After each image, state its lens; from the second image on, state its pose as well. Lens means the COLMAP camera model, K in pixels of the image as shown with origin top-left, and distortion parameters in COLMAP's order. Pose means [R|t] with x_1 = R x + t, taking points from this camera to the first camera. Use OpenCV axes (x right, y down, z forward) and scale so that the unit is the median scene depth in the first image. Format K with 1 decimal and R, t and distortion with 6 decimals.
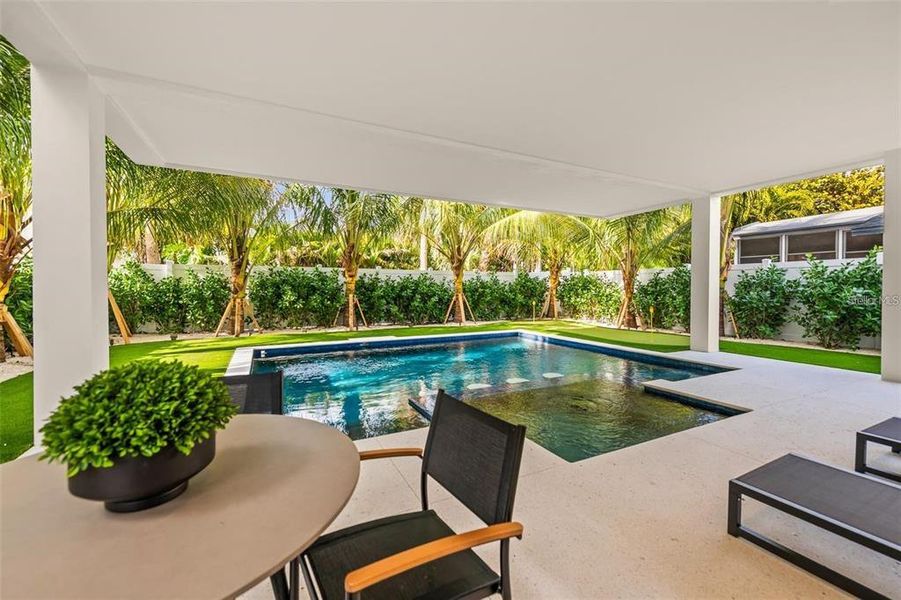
lens RADIAL K [[364.8, 0, 452.7], [0, 364.8, 295.7], [0, 0, 1]] dist [0.003371, 0.000048]
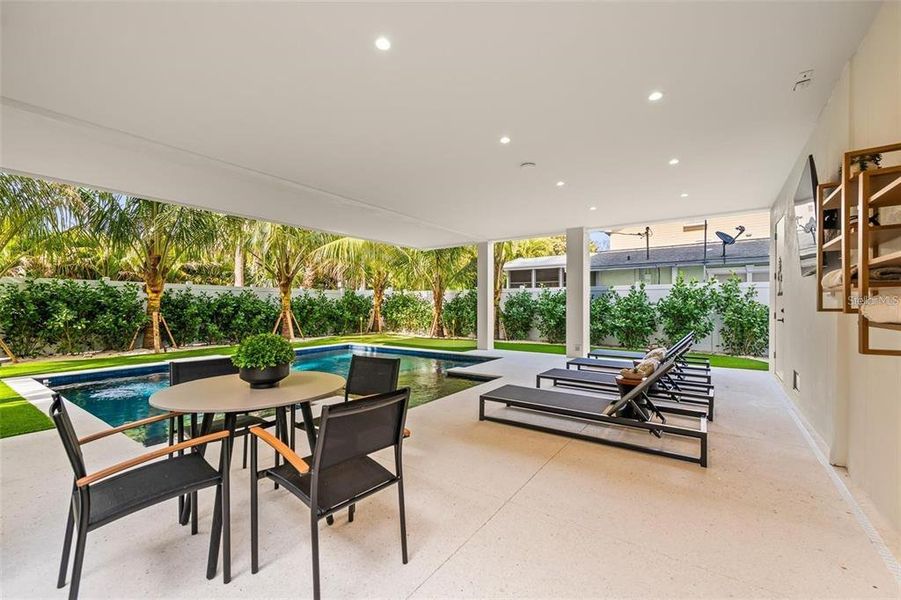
lens RADIAL K [[364.8, 0, 452.7], [0, 364.8, 295.7], [0, 0, 1]] dist [0.003371, 0.000048]
pose [[0.883189, 0.013125, 0.468834, -0.054690], [0.009171, 0.998934, -0.045240, 0.002778], [-0.468928, 0.044255, 0.882127, -0.116309]]
